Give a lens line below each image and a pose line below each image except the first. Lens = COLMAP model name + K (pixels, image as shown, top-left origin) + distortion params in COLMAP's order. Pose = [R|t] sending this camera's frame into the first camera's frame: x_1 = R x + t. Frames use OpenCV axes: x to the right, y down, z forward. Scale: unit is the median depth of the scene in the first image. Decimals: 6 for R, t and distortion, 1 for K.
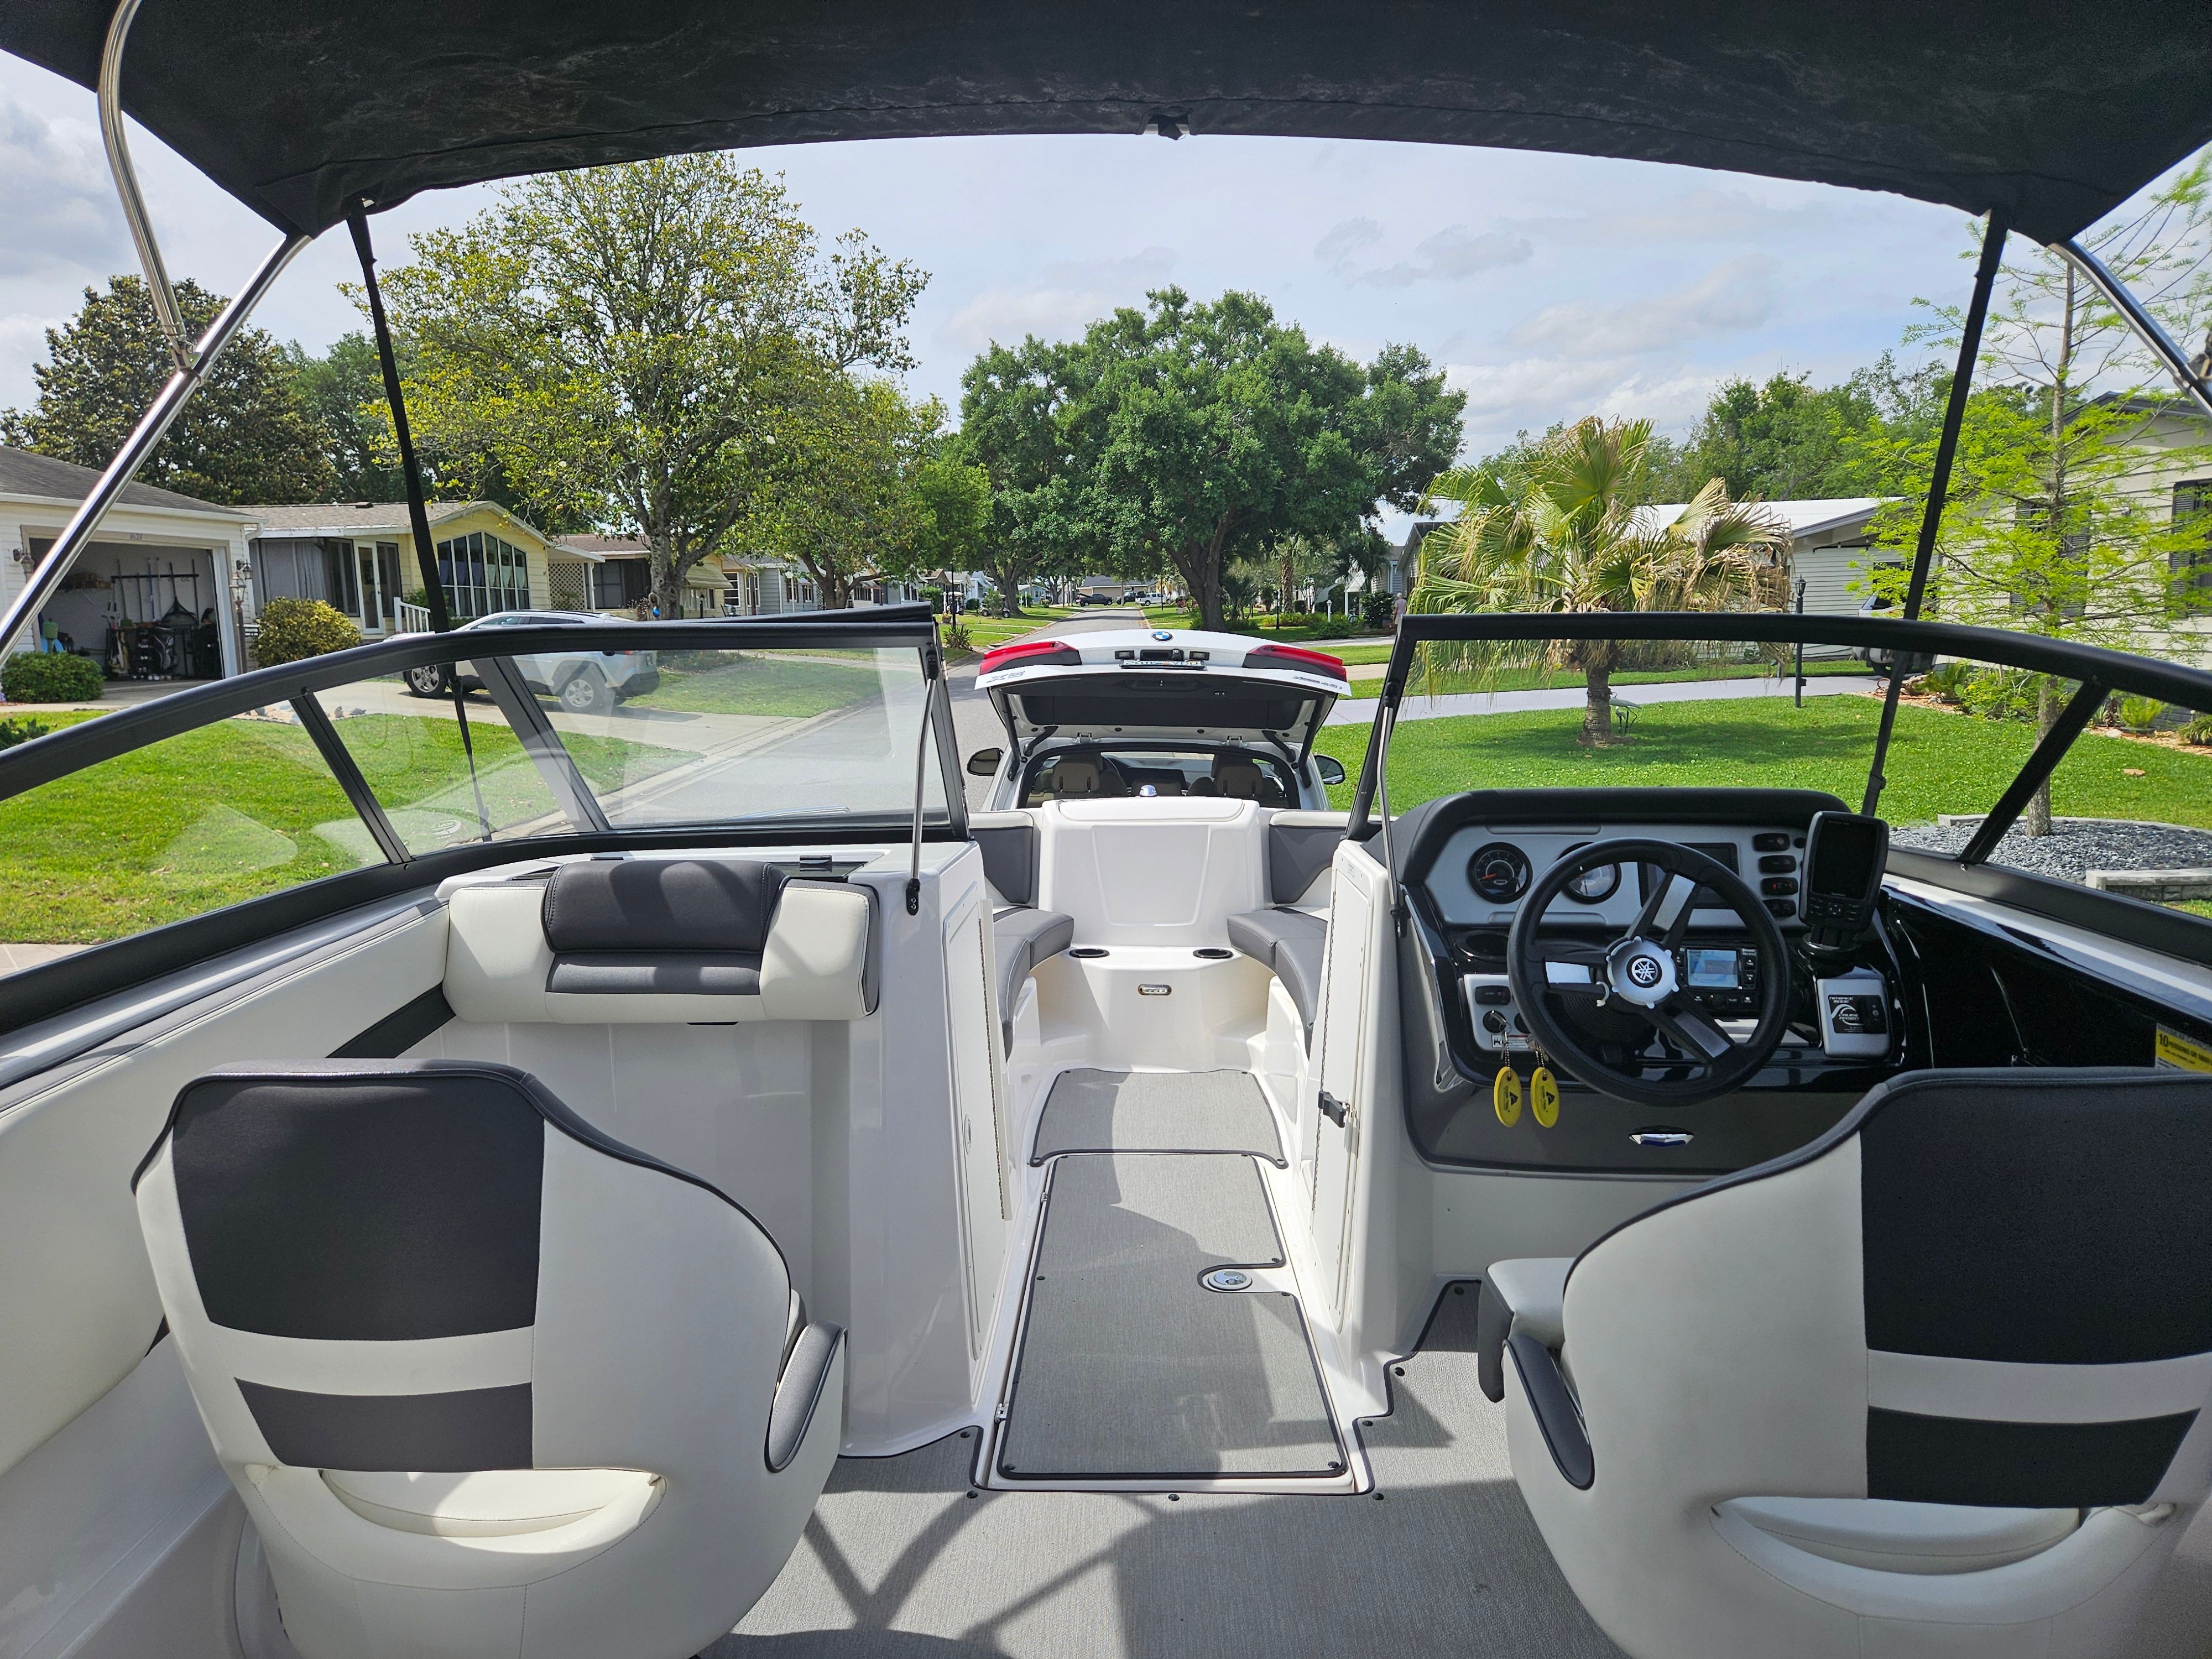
lens RADIAL K [[1477.2, 0, 1099.8], [0, 1477.2, 834.7], [0, 0, 1]] dist [0.073928, -0.070992]
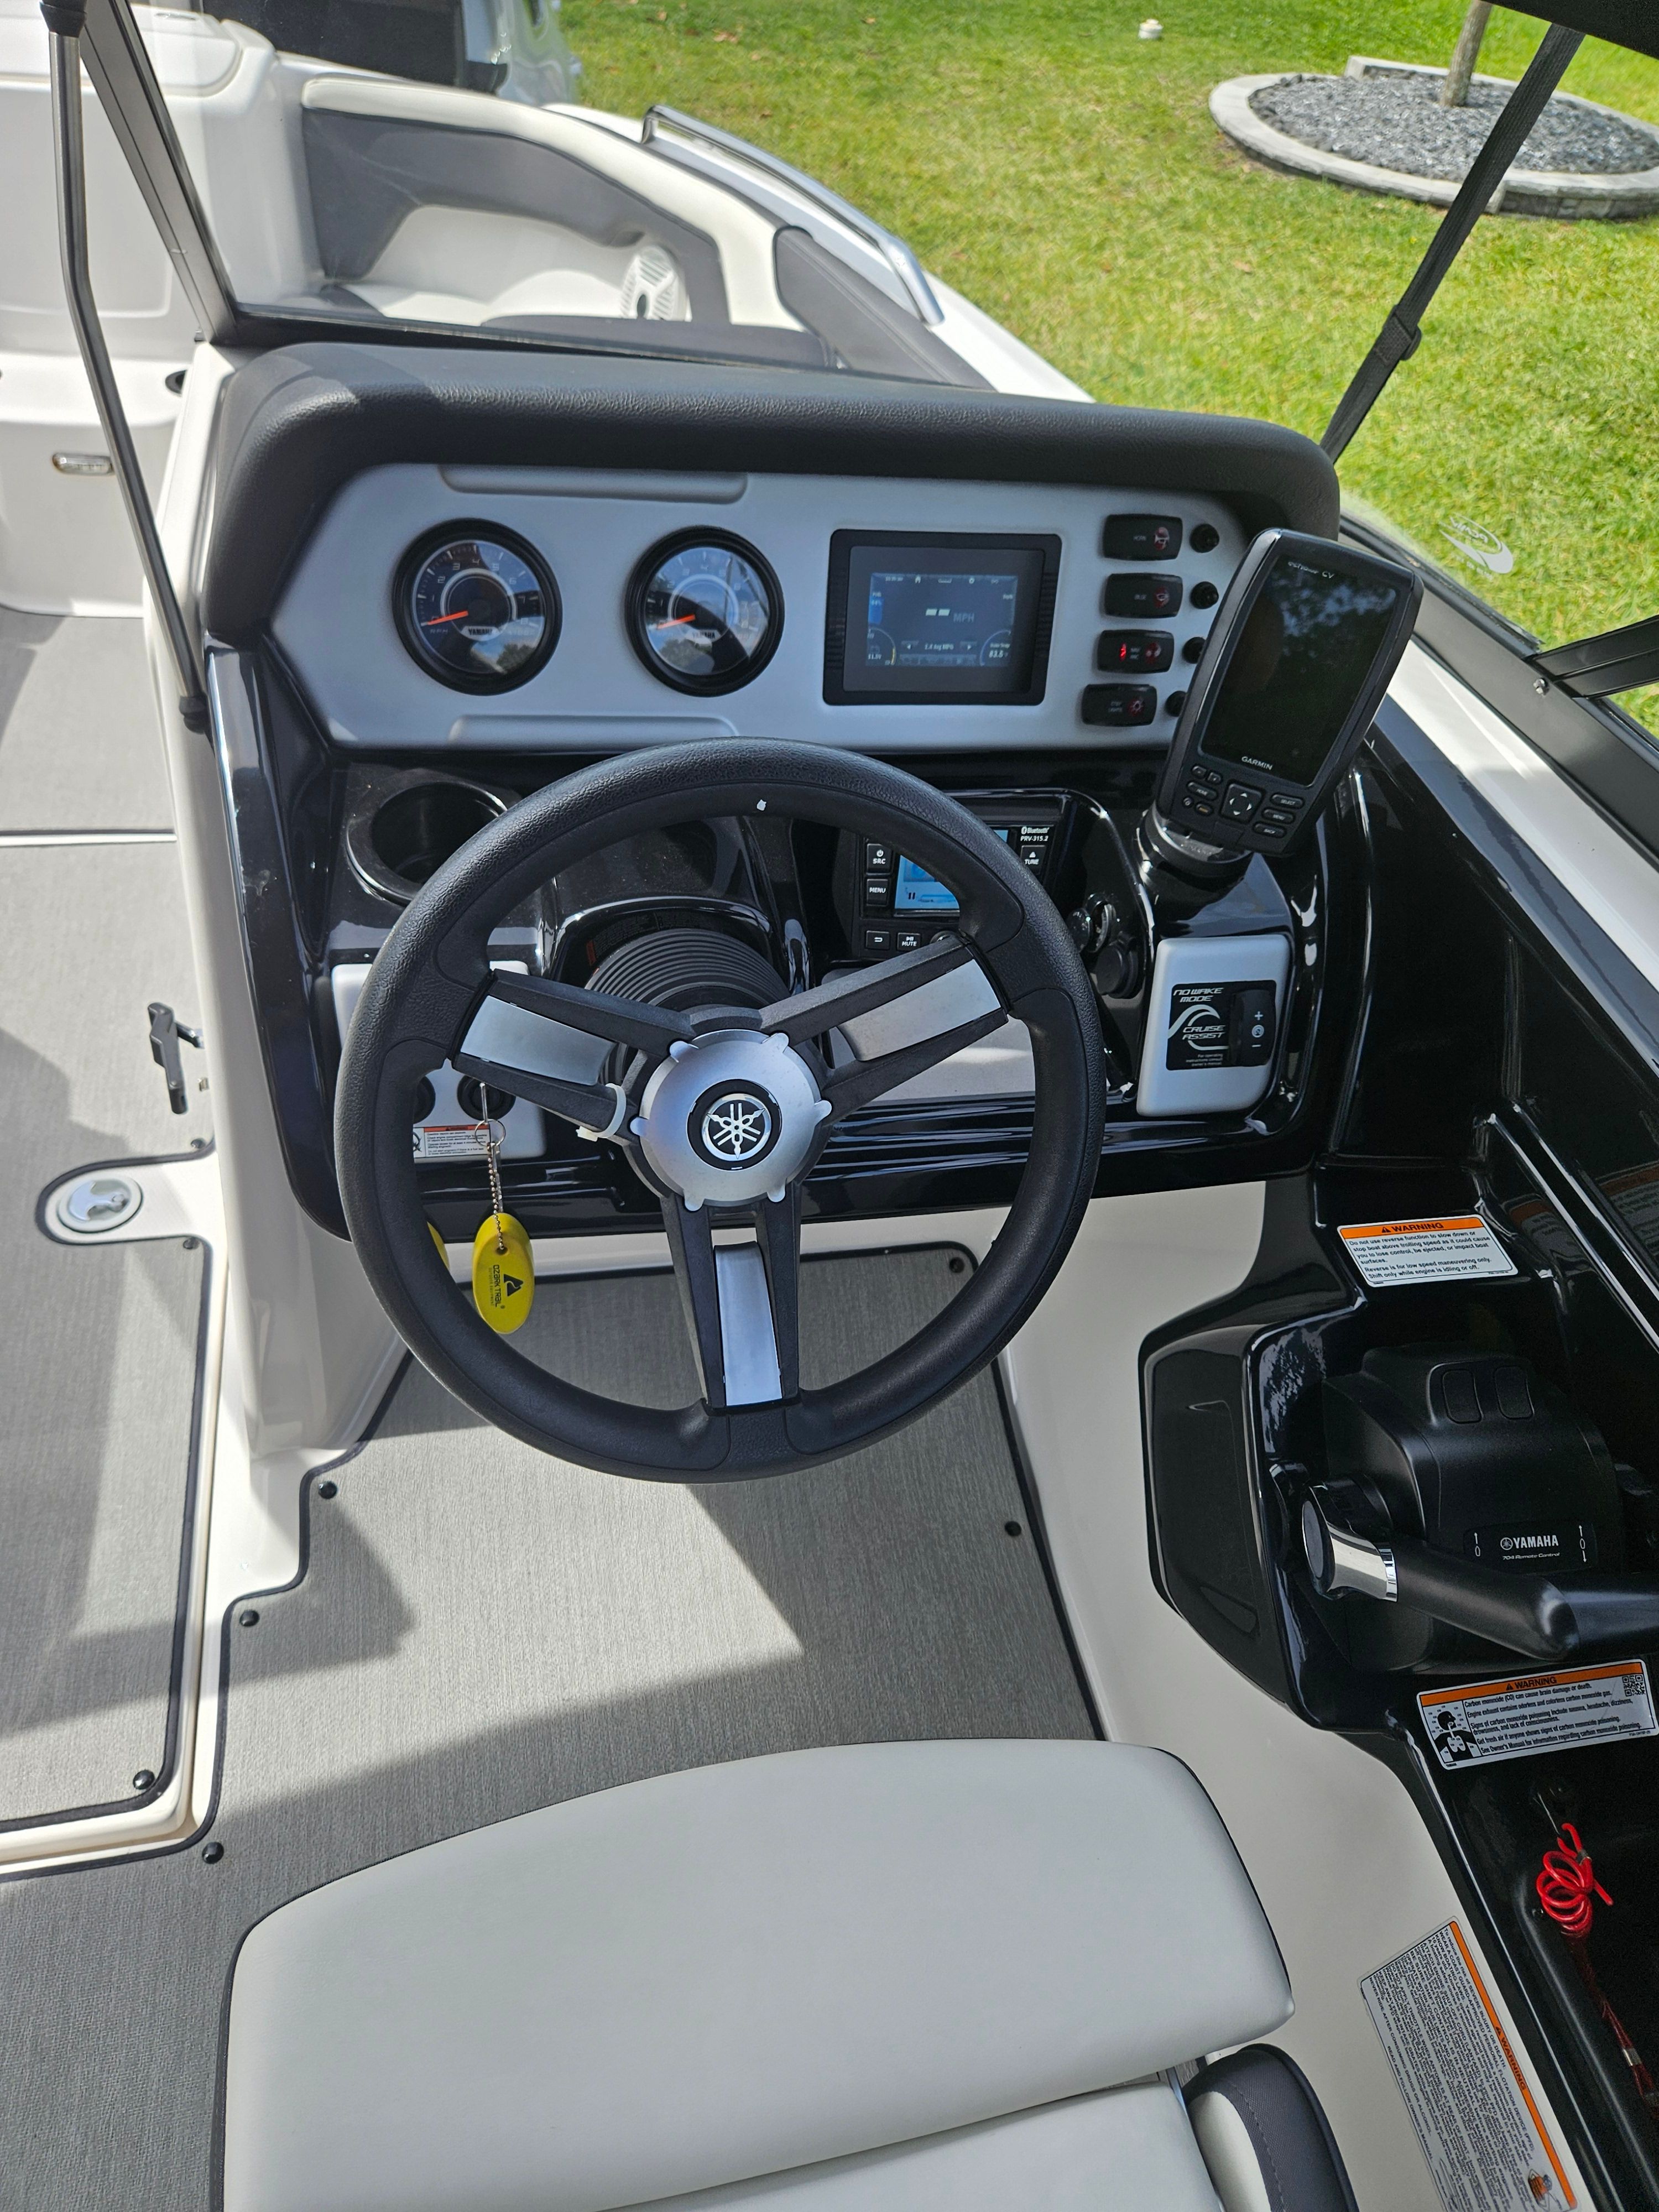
lens RADIAL K [[1477.2, 0, 829.5], [0, 1477.2, 1106.0], [0, 0, 1]] dist [0.073928, -0.070992]
pose [[0.964744, -0.066285, 0.254705, 0.212045], [-0.100330, 0.802063, 0.588752, -0.091157], [-0.243315, -0.593549, 0.767136, 0.518753]]
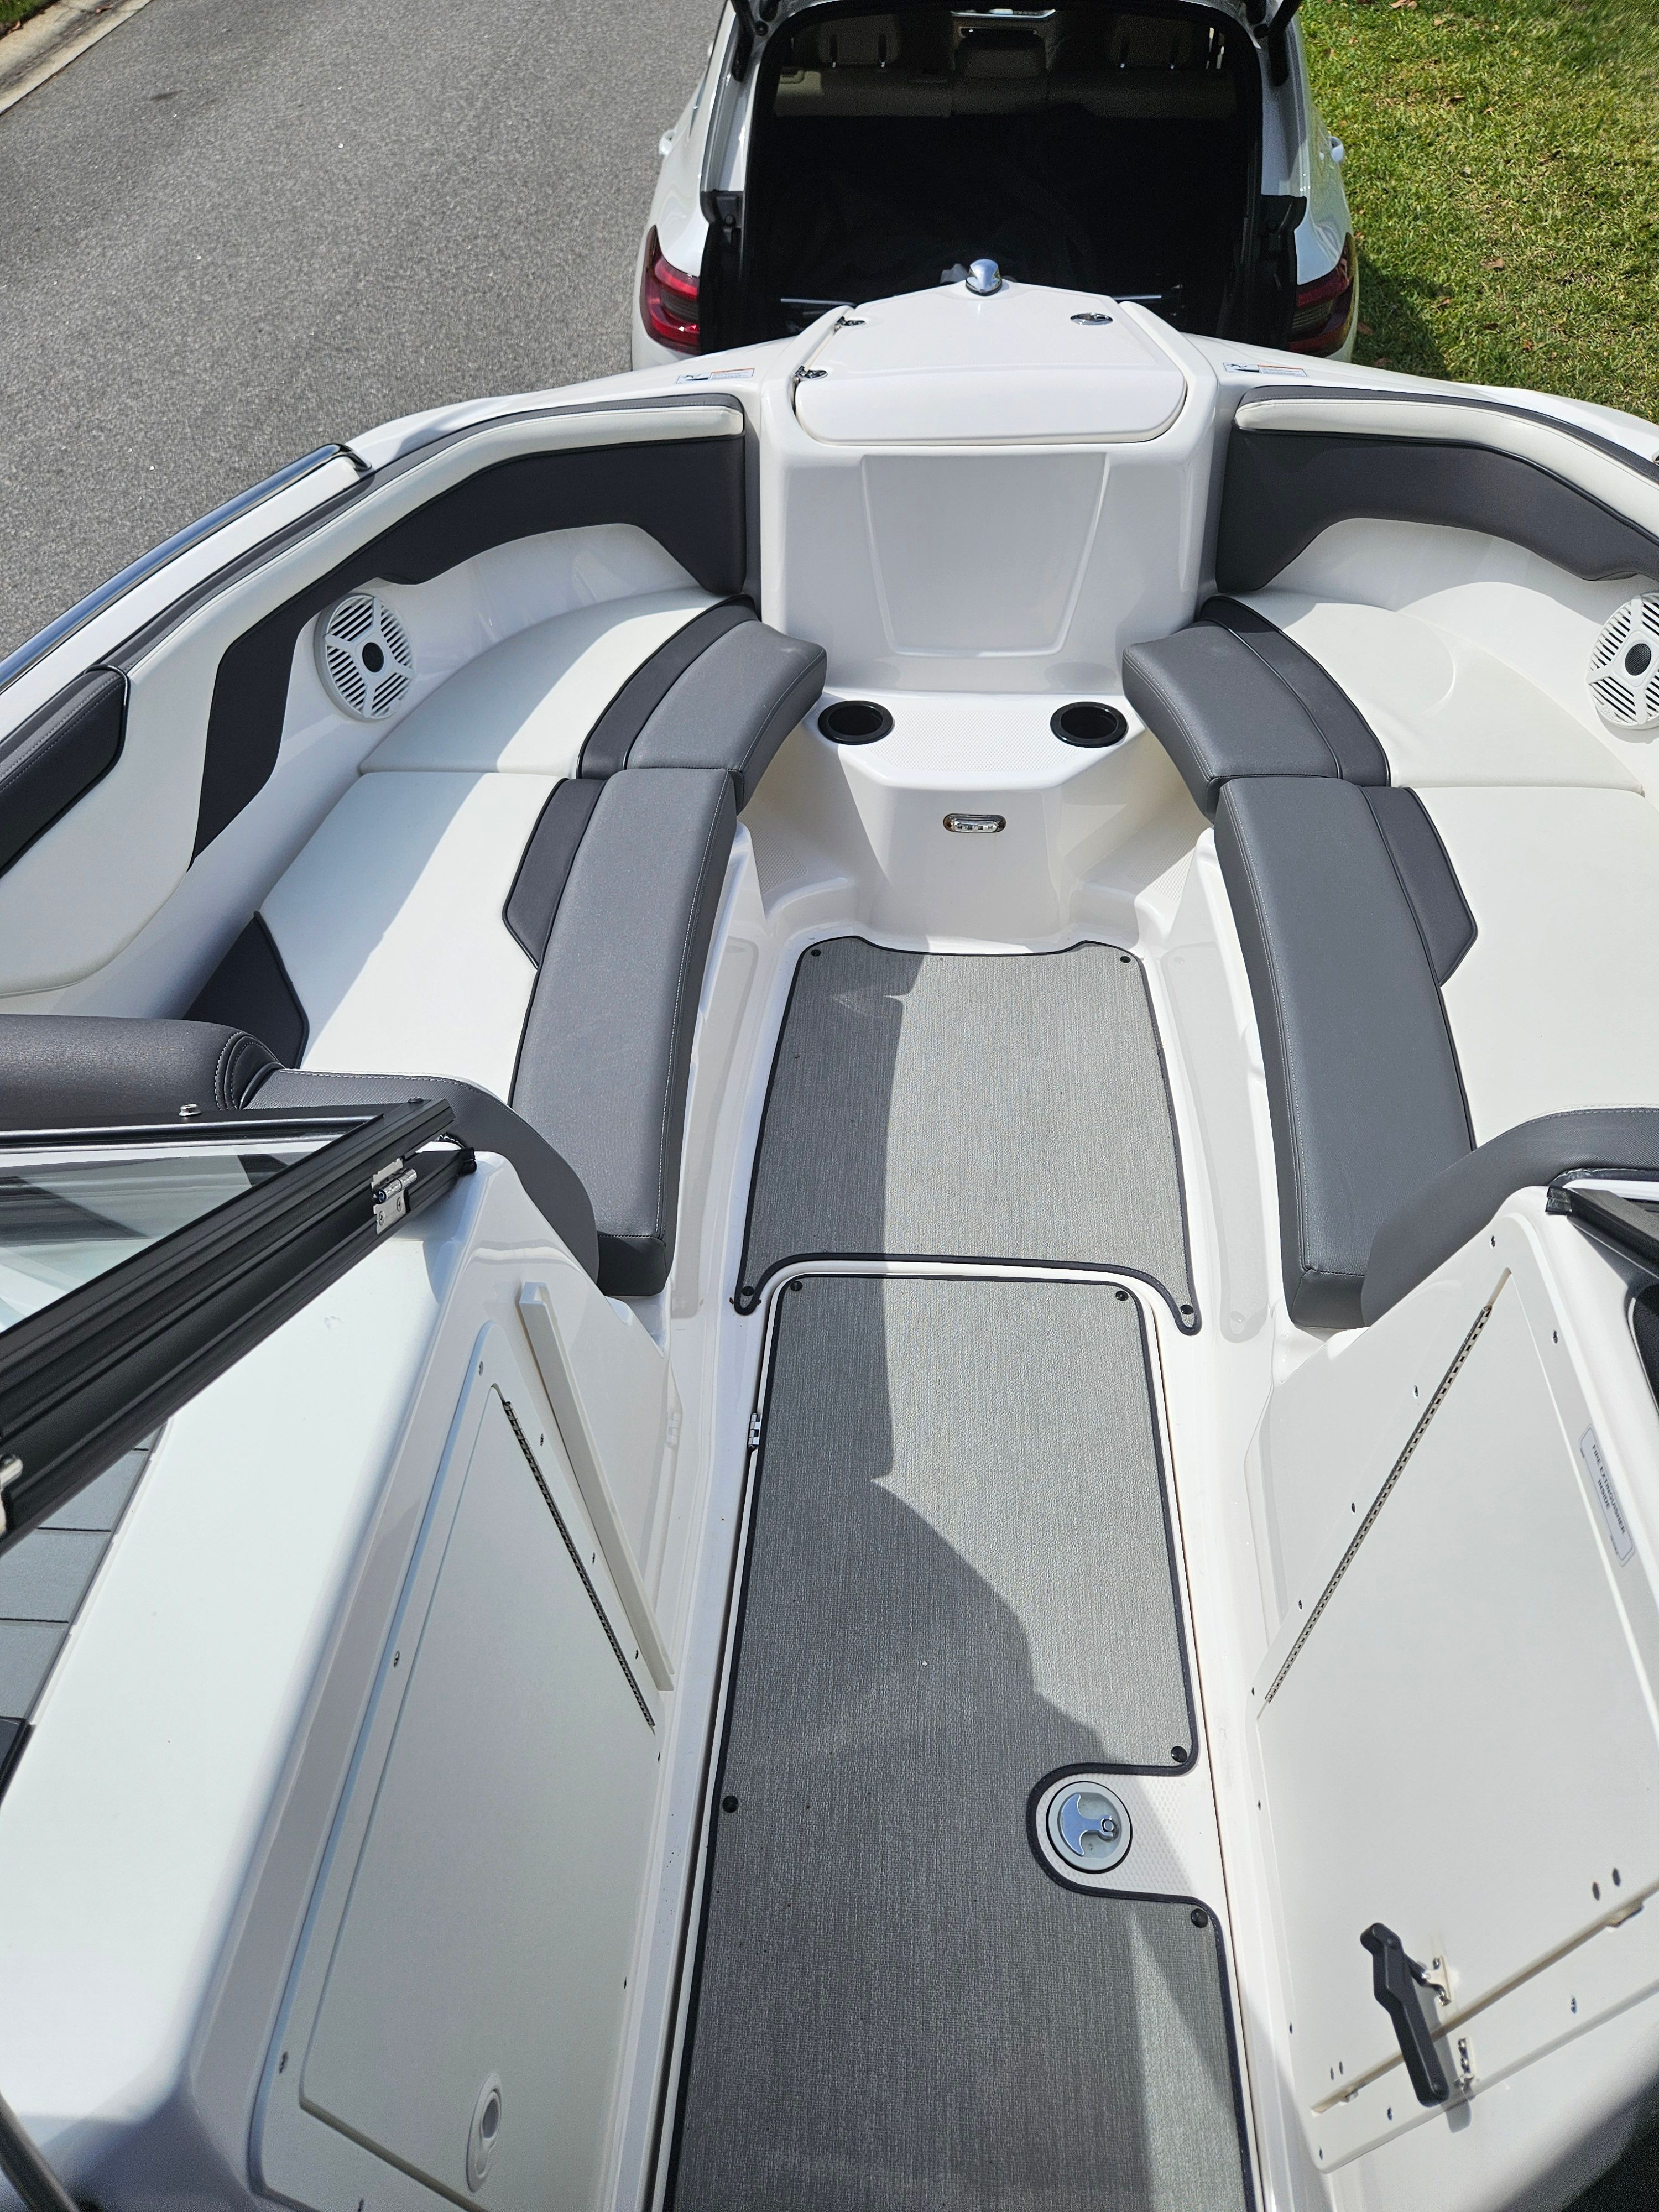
lens RADIAL K [[1458.3, 0, 845.2], [0, 1458.3, 1103.5], [0, 0, 1]] dist [0.068763, -0.055253]
pose [[0.999152, 0.016741, -0.037612, 0.016967], [0.011156, 0.769305, 0.638784, -0.228848], [0.039629, -0.638662, 0.768466, 0.758710]]
